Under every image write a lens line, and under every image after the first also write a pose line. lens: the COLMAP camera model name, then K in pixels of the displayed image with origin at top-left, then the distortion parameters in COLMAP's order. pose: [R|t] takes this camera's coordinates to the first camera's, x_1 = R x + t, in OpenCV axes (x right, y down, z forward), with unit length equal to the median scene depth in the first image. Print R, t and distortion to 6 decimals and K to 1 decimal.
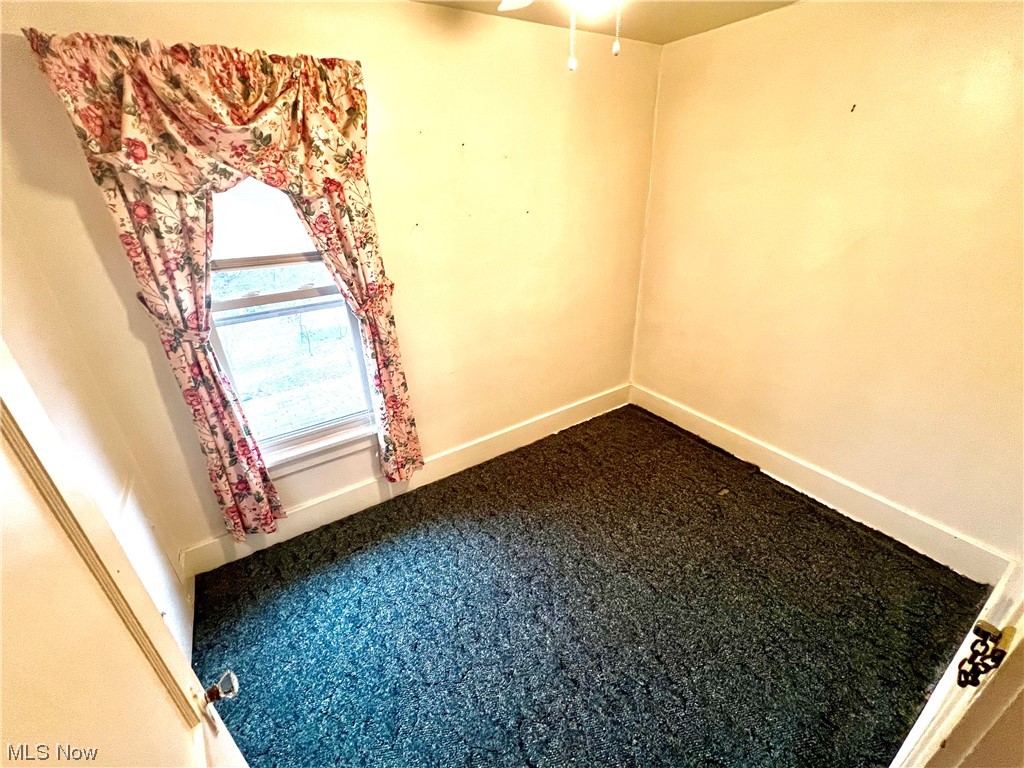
lens RADIAL K [[420.8, 0, 514.4], [0, 420.8, 381.4], [0, 0, 1]] dist [-0.002255, -0.000196]
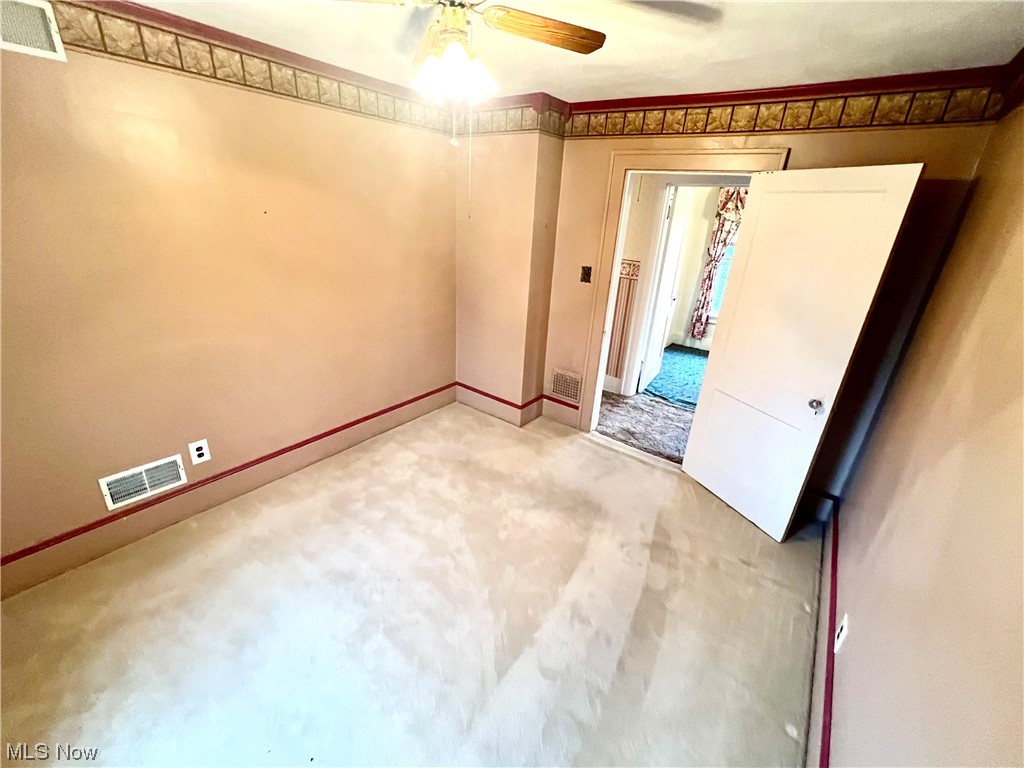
lens RADIAL K [[420.8, 0, 512.2], [0, 420.8, 381.7], [0, 0, 1]] dist [-0.002255, -0.000196]
pose [[0.335216, 0.394786, -0.855438, 1.893522], [-0.455351, 0.862770, 0.219734, 0.691881], [0.824795, 0.315866, 0.468980, -1.560535]]
